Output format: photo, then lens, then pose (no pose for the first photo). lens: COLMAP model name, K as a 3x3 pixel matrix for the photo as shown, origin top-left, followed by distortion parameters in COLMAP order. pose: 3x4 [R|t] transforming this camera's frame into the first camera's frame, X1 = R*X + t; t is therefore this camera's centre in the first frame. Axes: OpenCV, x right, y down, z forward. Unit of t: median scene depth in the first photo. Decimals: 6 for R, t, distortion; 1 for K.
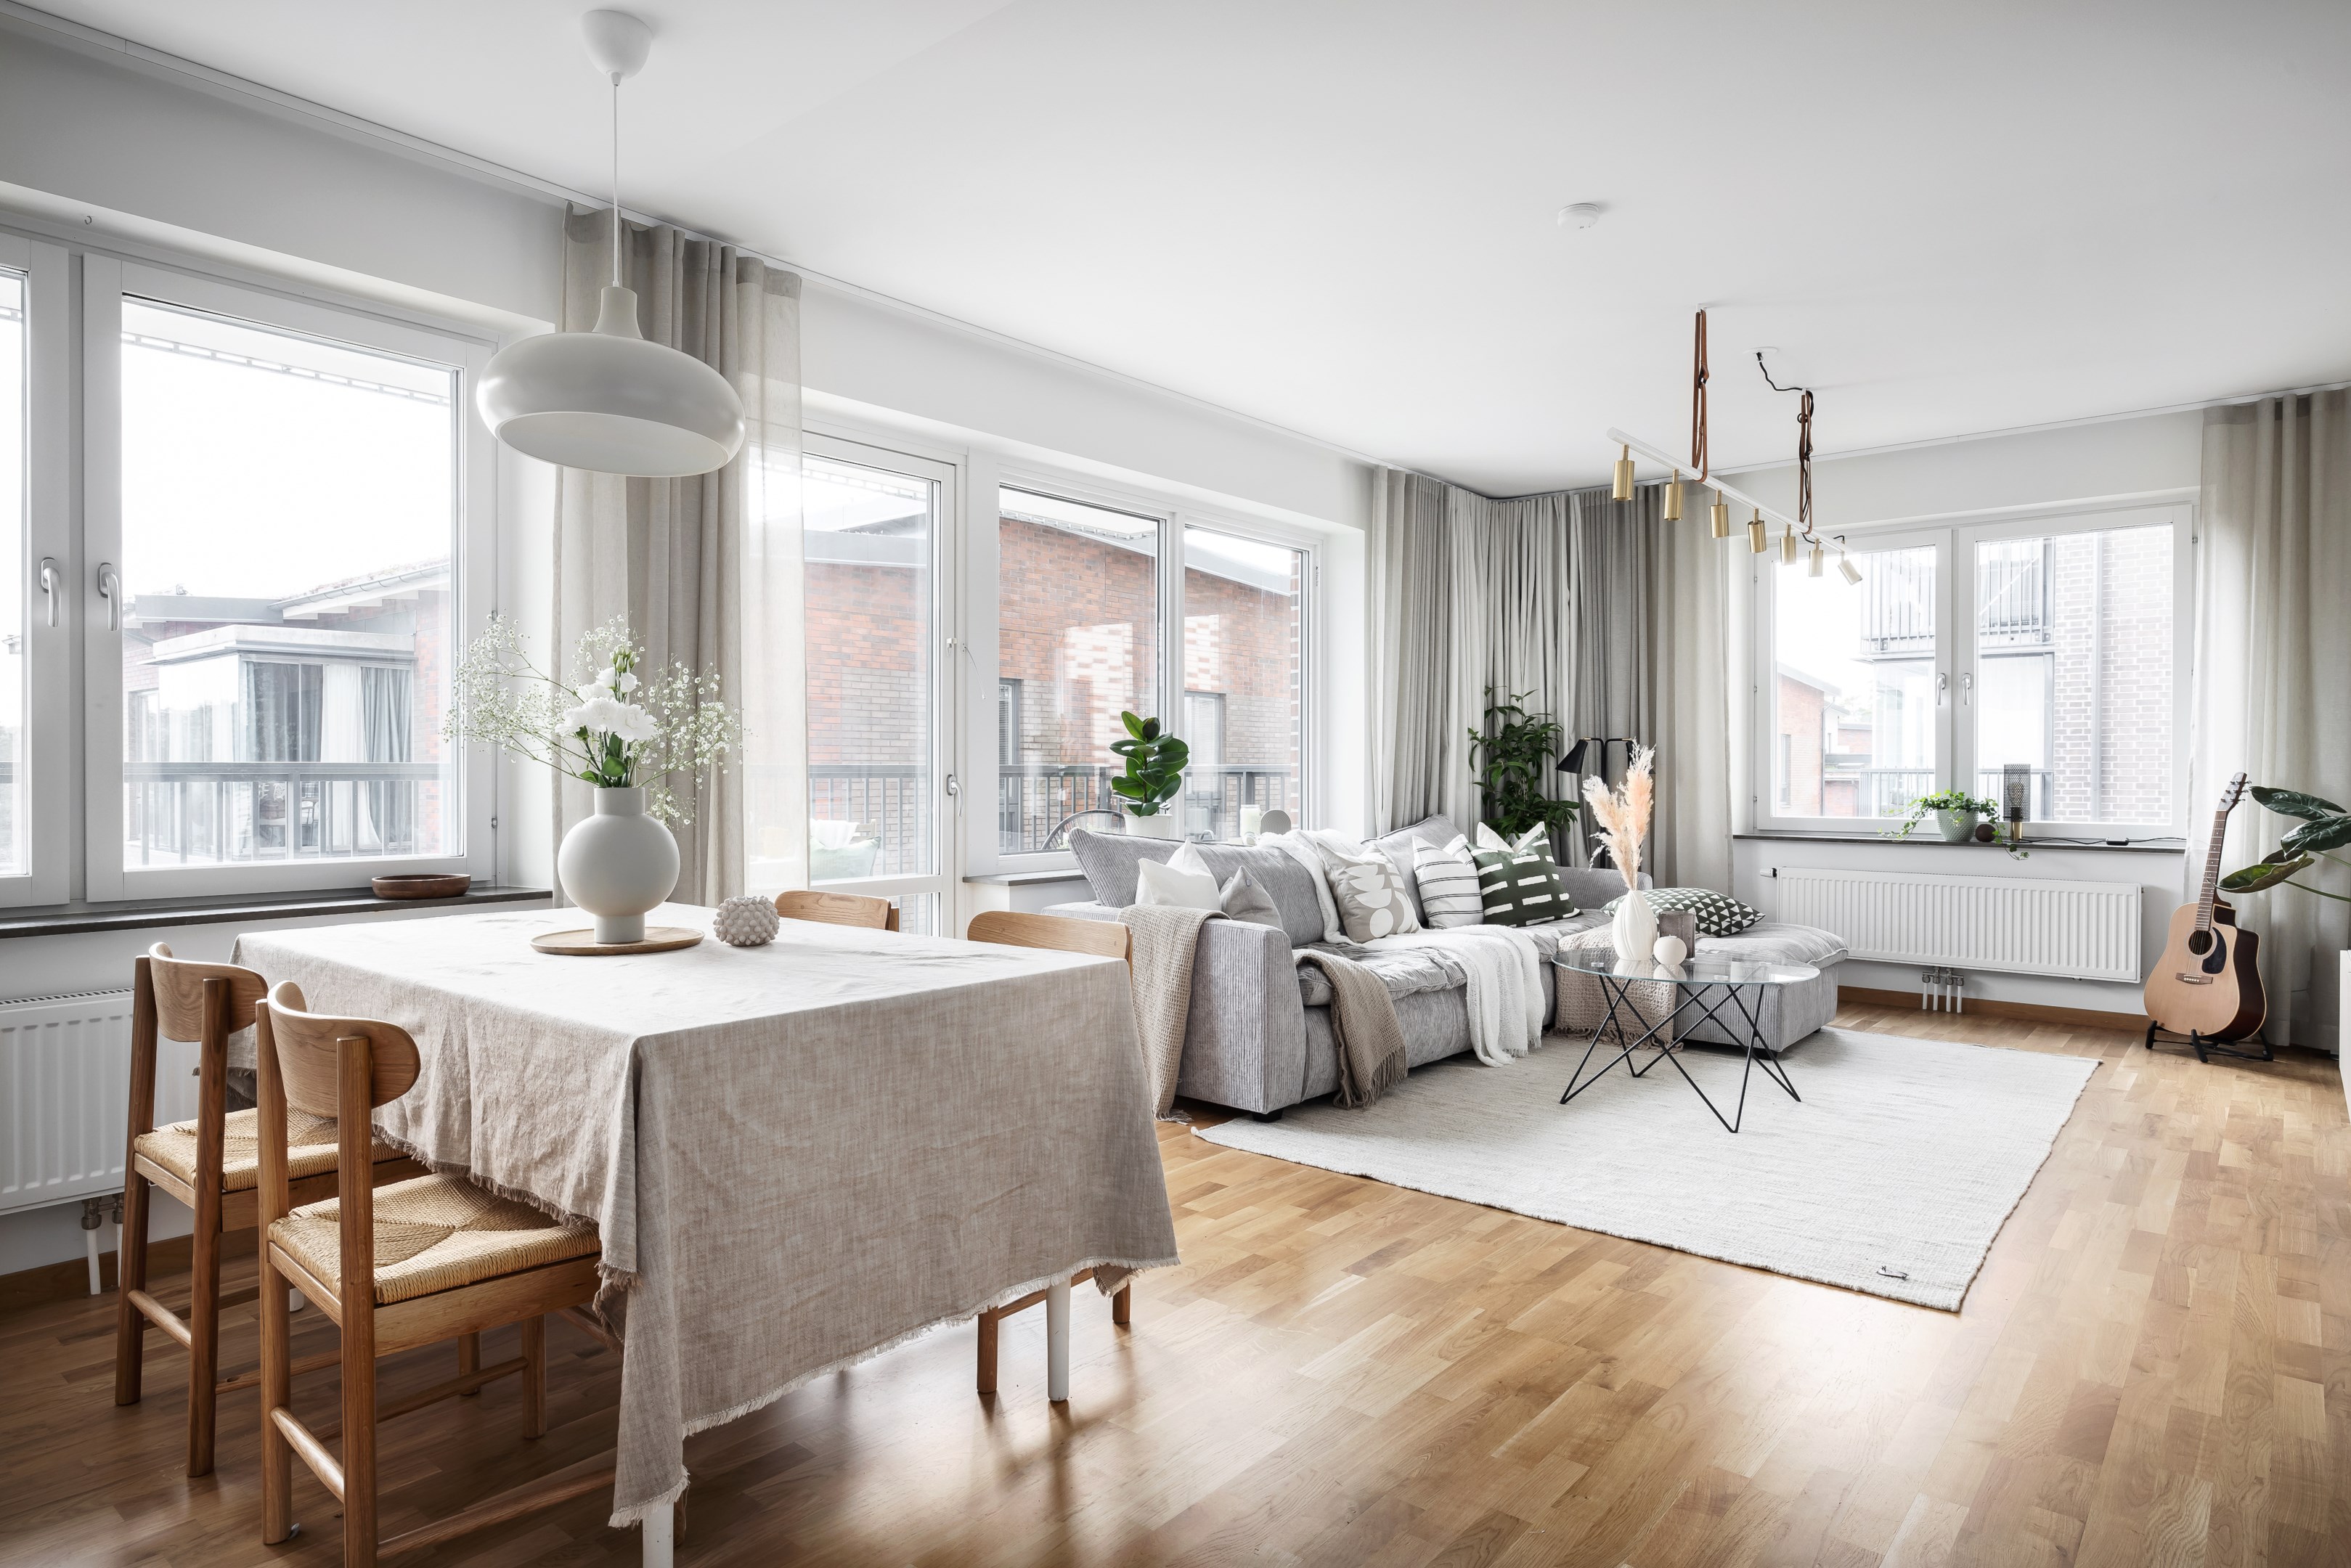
lens RADIAL K [[1364.0, 0, 1175.5], [0, 1364.0, 784.0], [0, 0, 1]] dist [-0.004338, 0.000495]
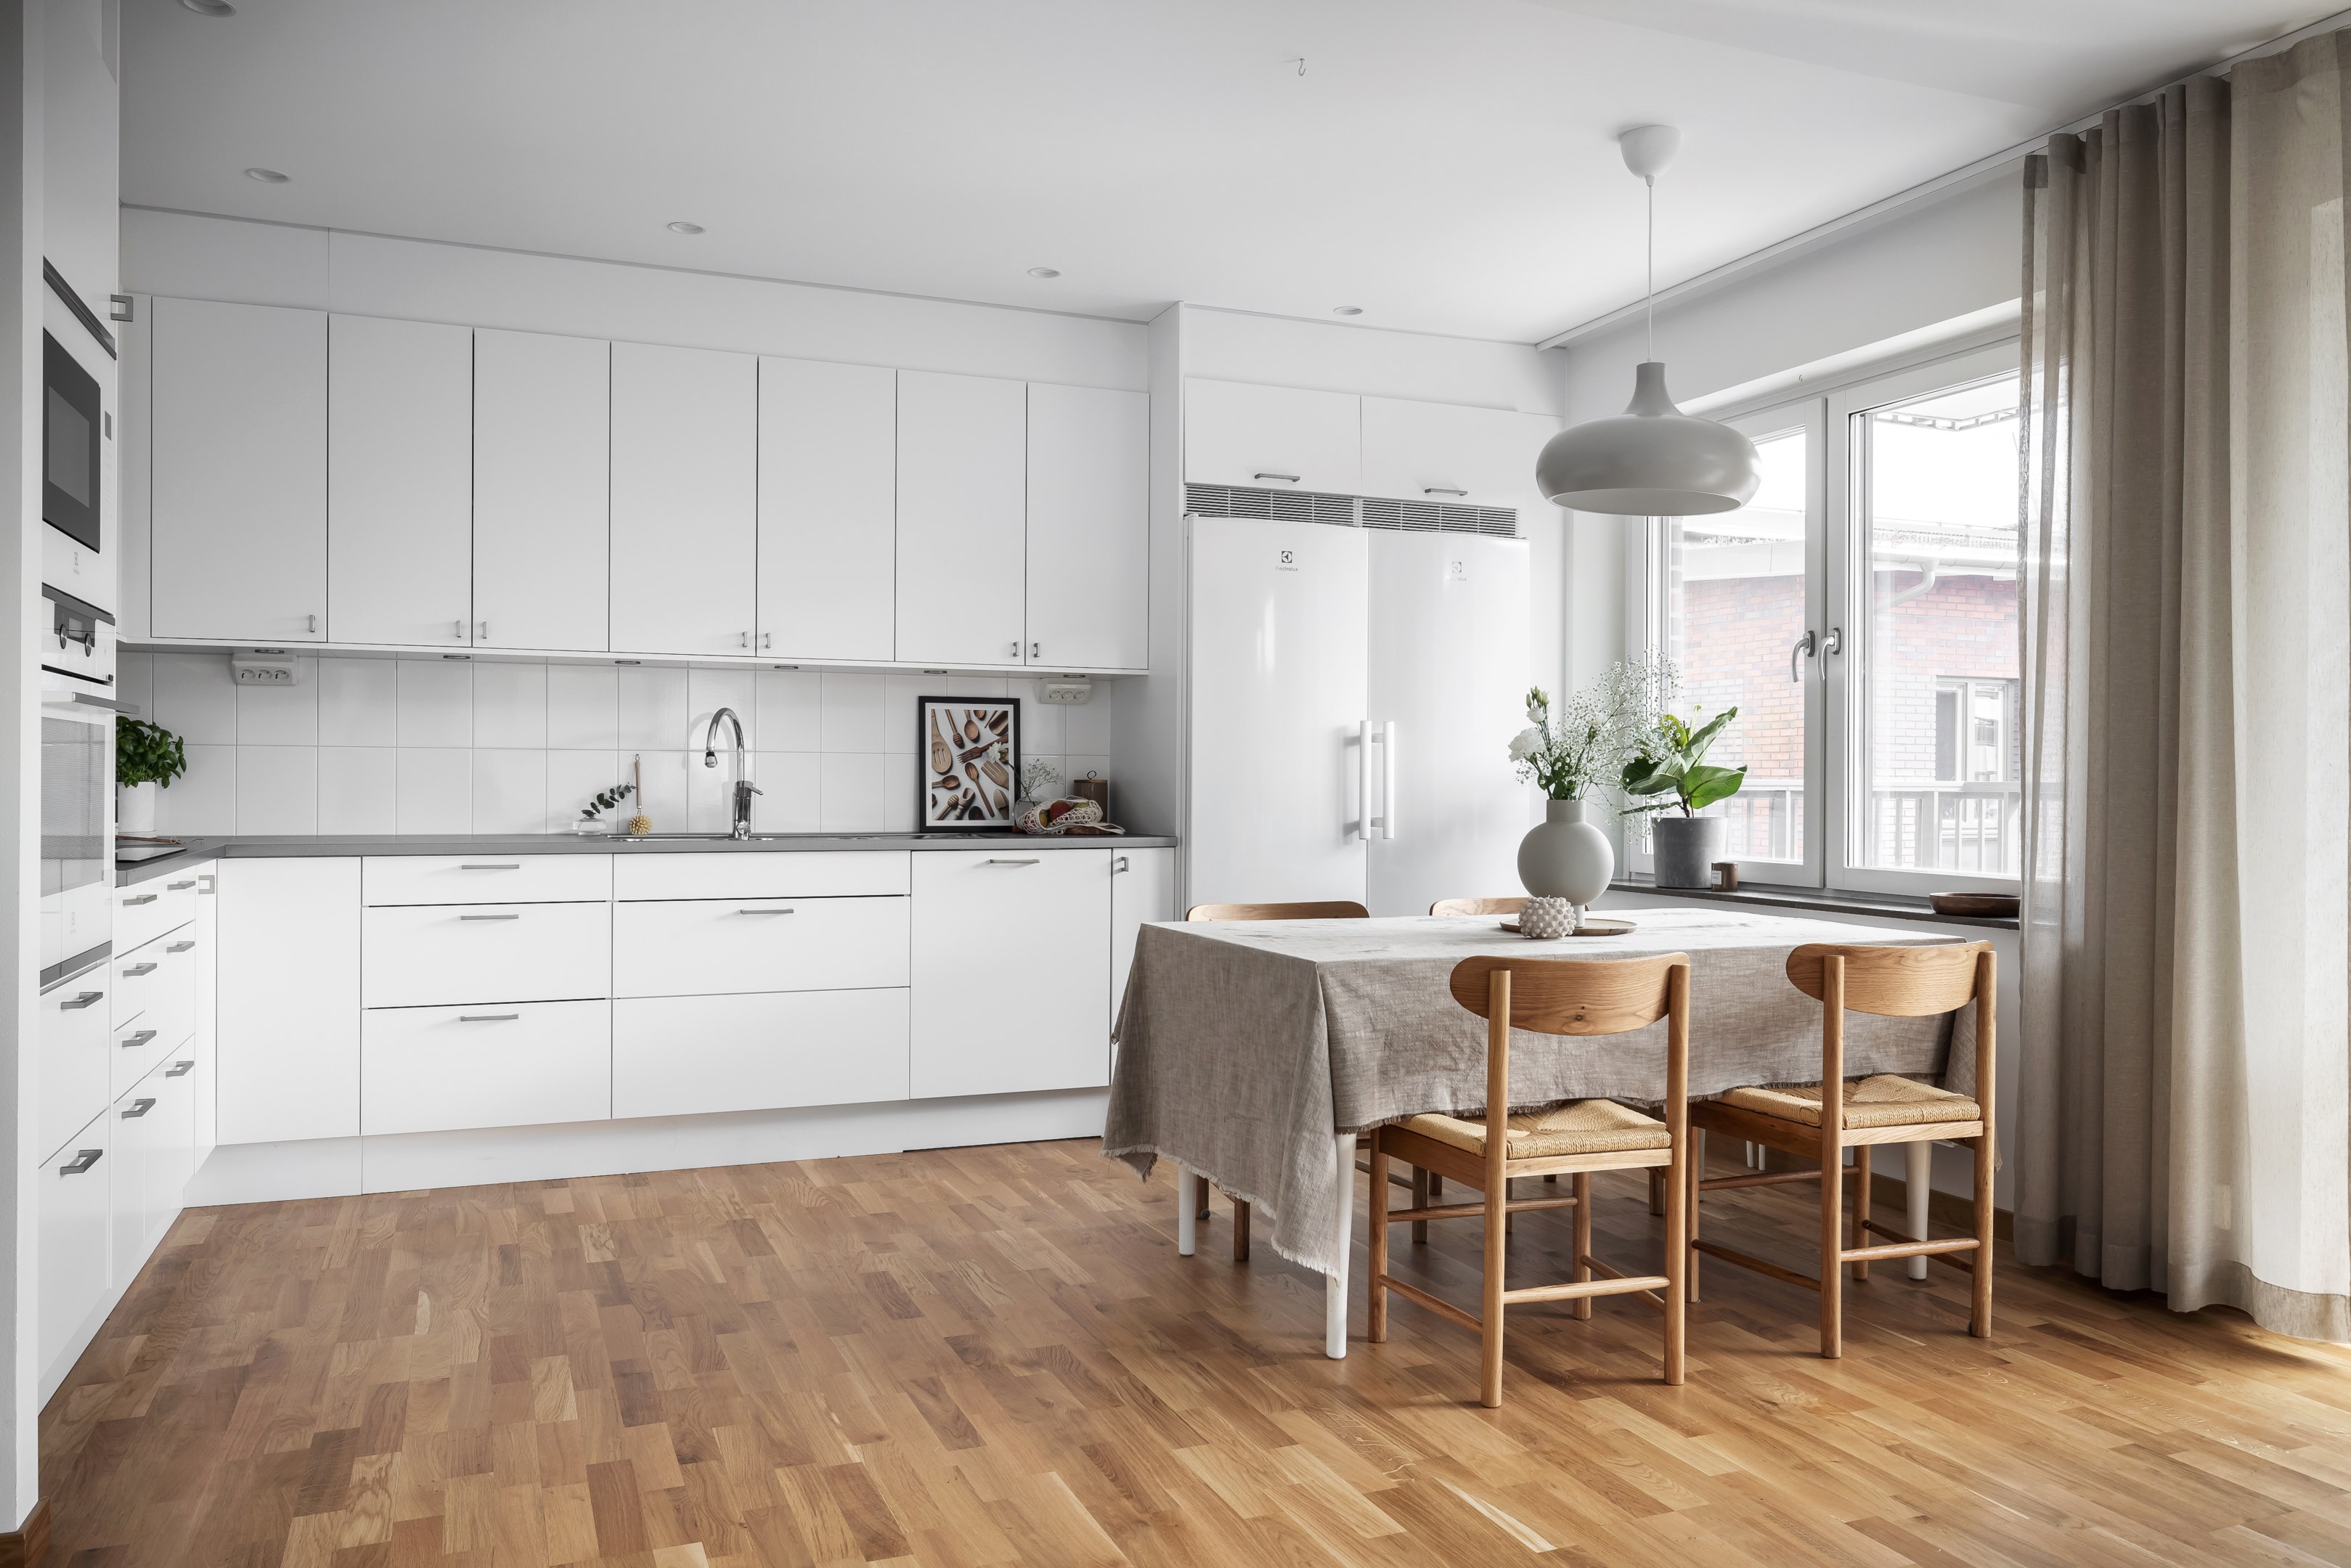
lens RADIAL K [[1672.1, 0, 1166.7], [0, 1672.1, 791.1], [0, 0, 1]] dist [0.002324, 0.002912]
pose [[-0.469679, 0.001261, -0.882836, 0.500209], [-0.016184, 0.999819, 0.010038, -0.006966], [0.882689, 0.019002, -0.469573, 0.646905]]
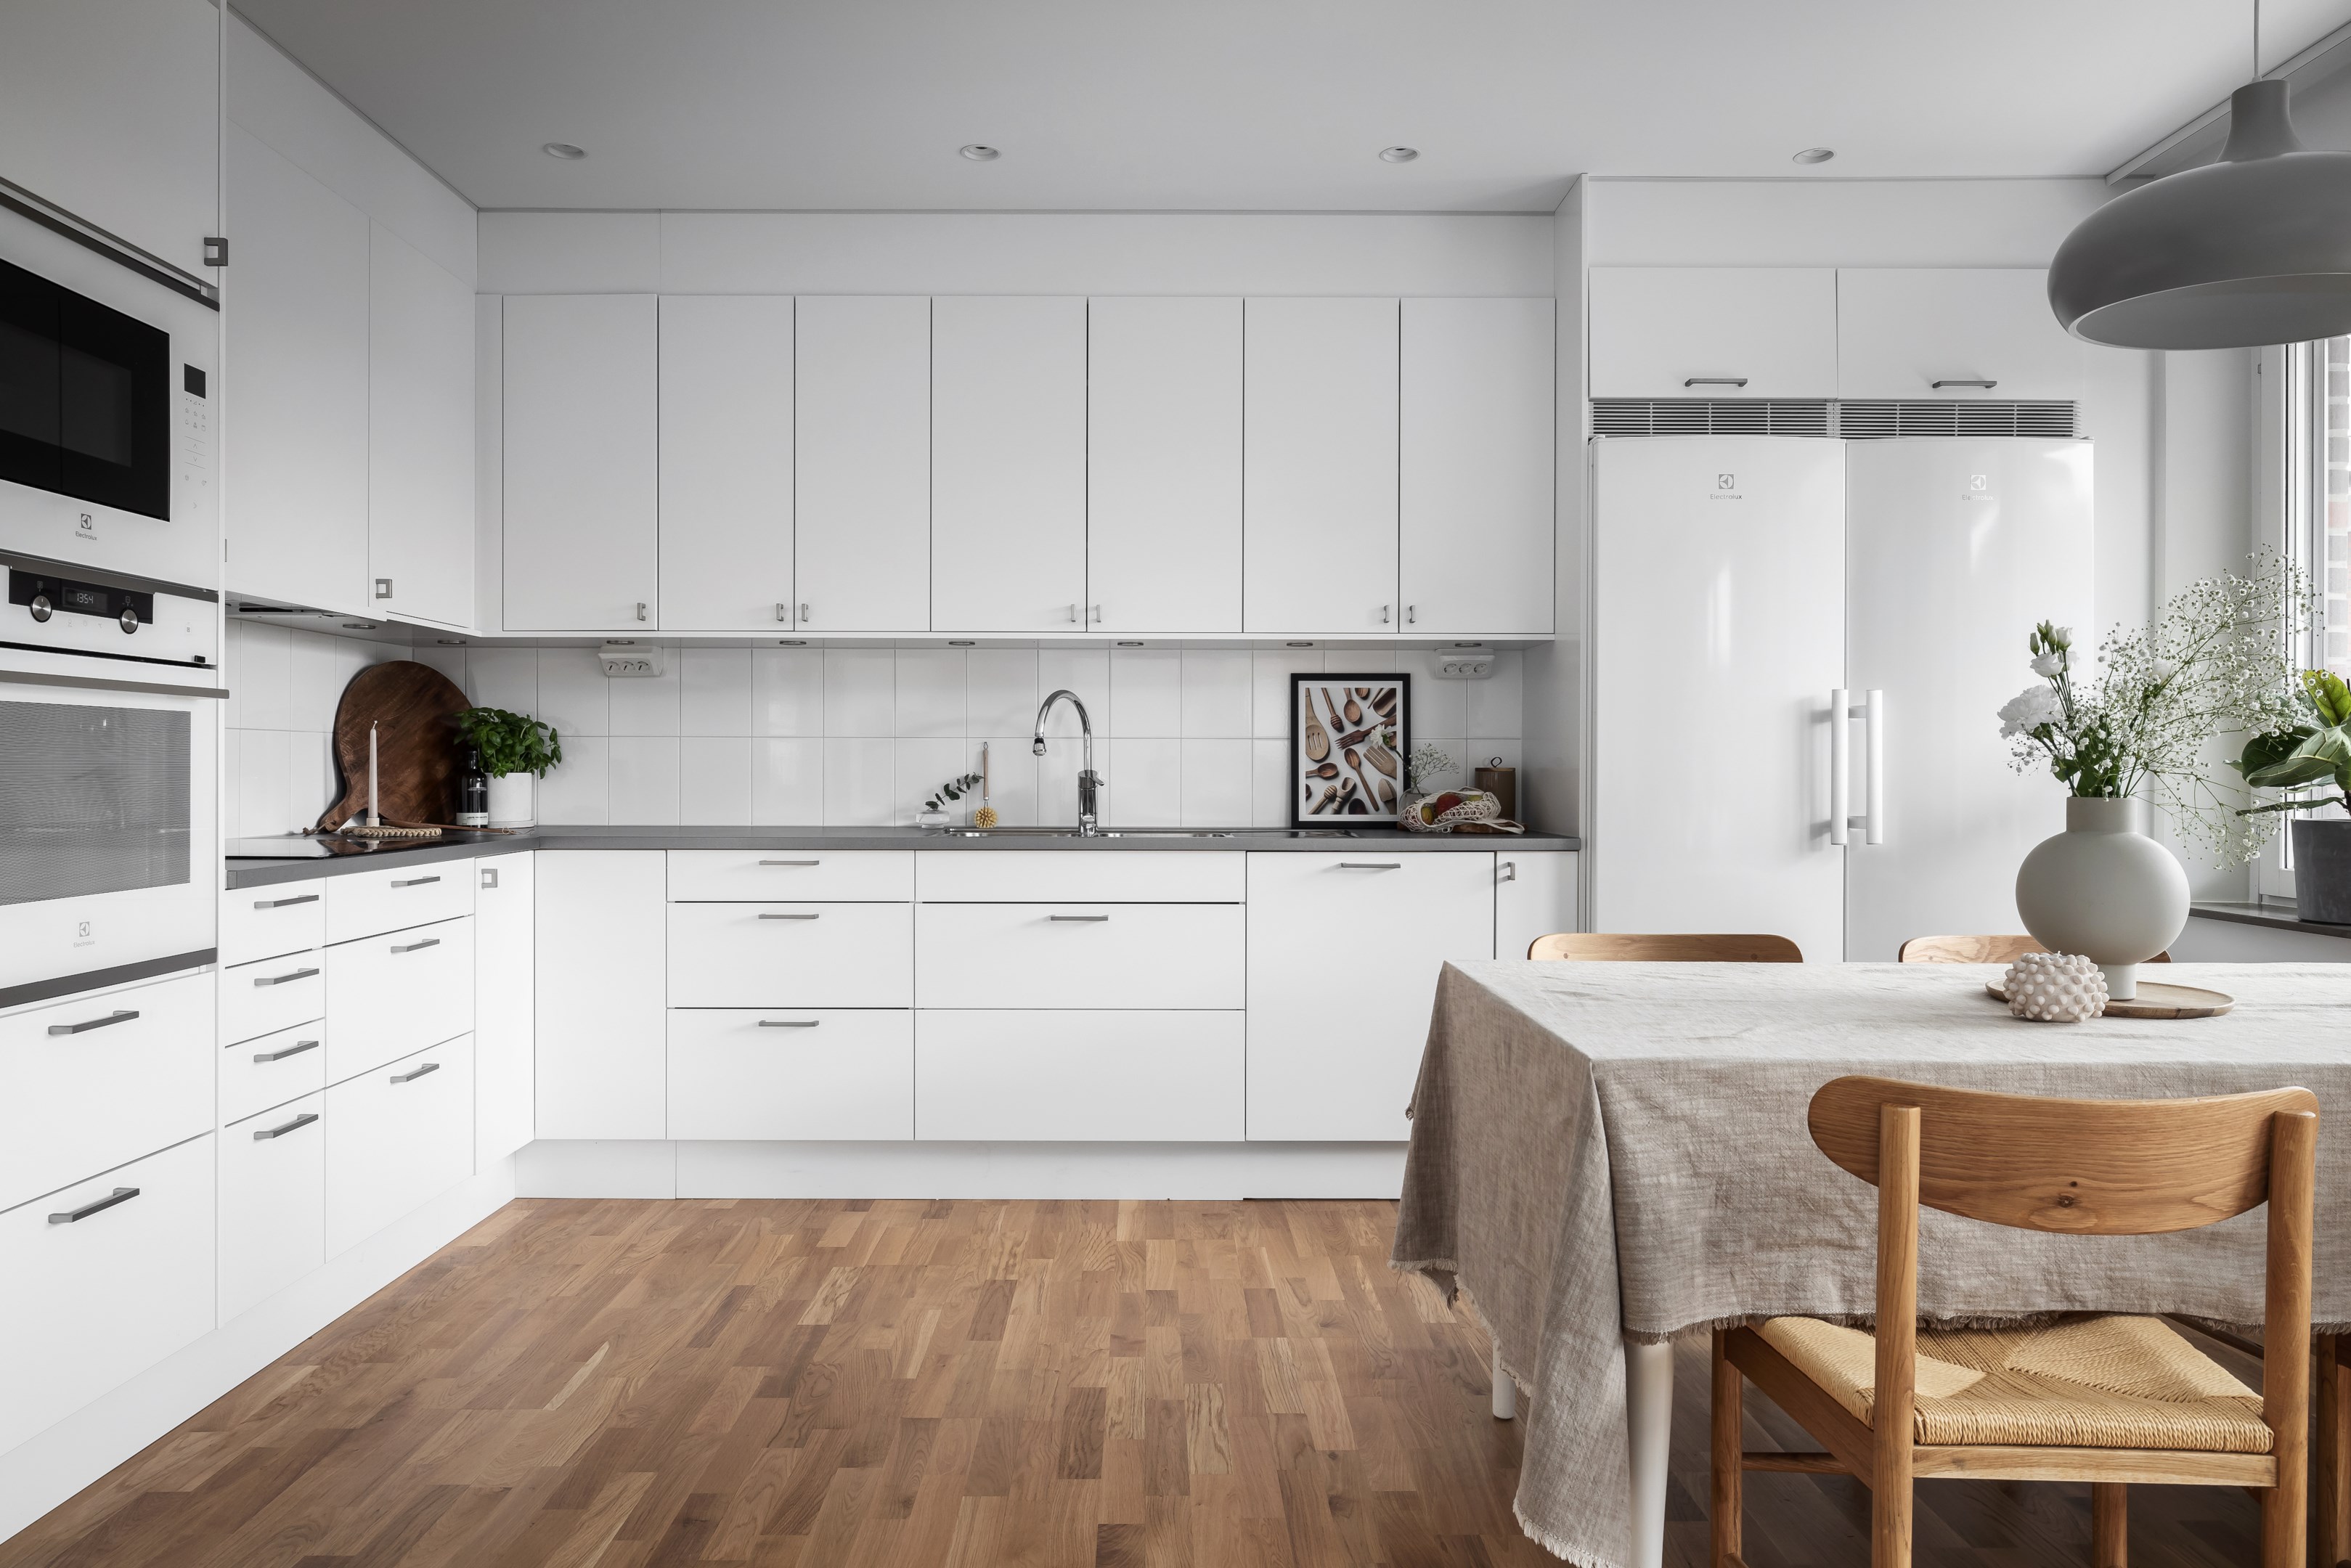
lens RADIAL K [[1504.0, 0, 1171.3], [0, 1504.0, 775.8], [0, 0, 1]] dist [-0.000587, 0.001461]
pose [[-0.763631, 0.000554, -0.645653, 0.251168], [-0.010684, 0.999852, 0.013494, -0.007399], [0.645564, 0.017203, -0.763512, 0.611437]]
